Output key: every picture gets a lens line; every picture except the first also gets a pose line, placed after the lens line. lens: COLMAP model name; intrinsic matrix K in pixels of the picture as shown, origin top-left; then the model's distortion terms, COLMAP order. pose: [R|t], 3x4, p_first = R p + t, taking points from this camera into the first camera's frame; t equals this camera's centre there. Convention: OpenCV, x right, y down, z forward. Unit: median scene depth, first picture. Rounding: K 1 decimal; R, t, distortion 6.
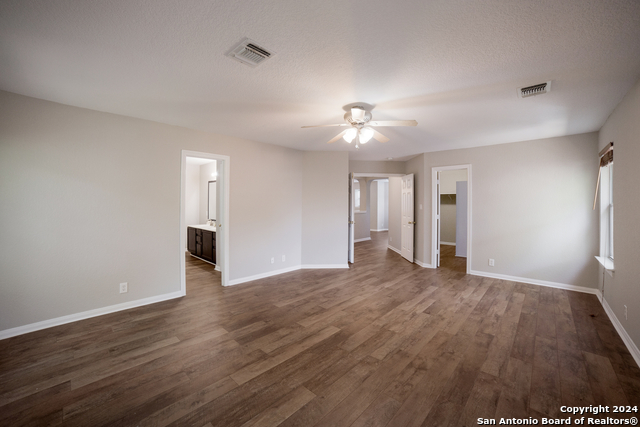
lens RADIAL K [[258.3, 0, 316.8], [0, 258.3, 207.3], [0, 0, 1]] dist [-0.106720, 0.038713]
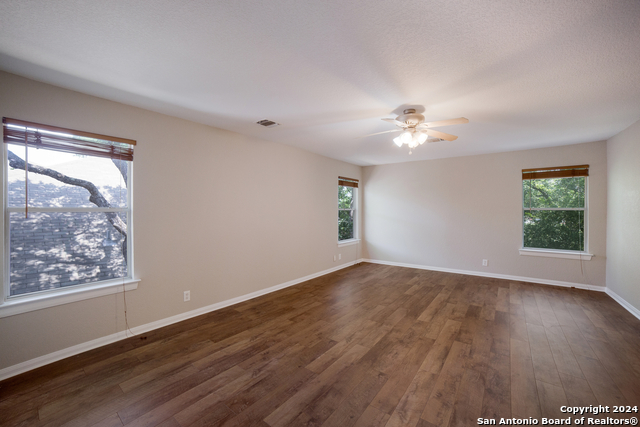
lens RADIAL K [[258.3, 0, 316.8], [0, 258.3, 207.3], [0, 0, 1]] dist [-0.106720, 0.038713]
pose [[-0.995072, -0.002333, -0.099127, 0.628209], [-0.003208, 0.999957, 0.008667, -0.030294], [0.099102, 0.008942, -0.995037, 1.970804]]
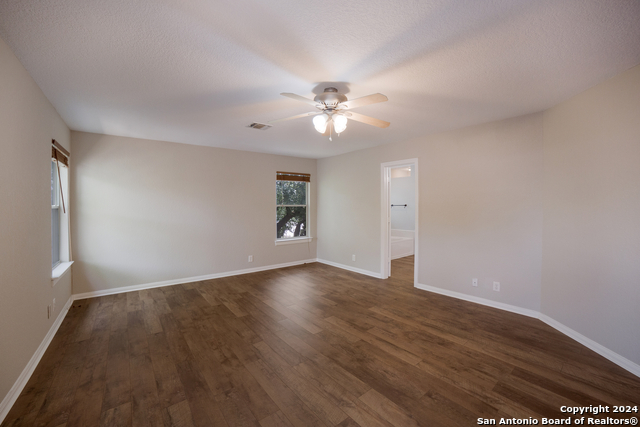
lens RADIAL K [[258.3, 0, 316.8], [0, 258.3, 207.3], [0, 0, 1]] dist [-0.106720, 0.038713]
pose [[-0.144589, 0.005946, -0.989474, 1.010962], [-0.012902, 0.999886, 0.007894, -0.016731], [0.989408, 0.013907, -0.144495, 1.090185]]
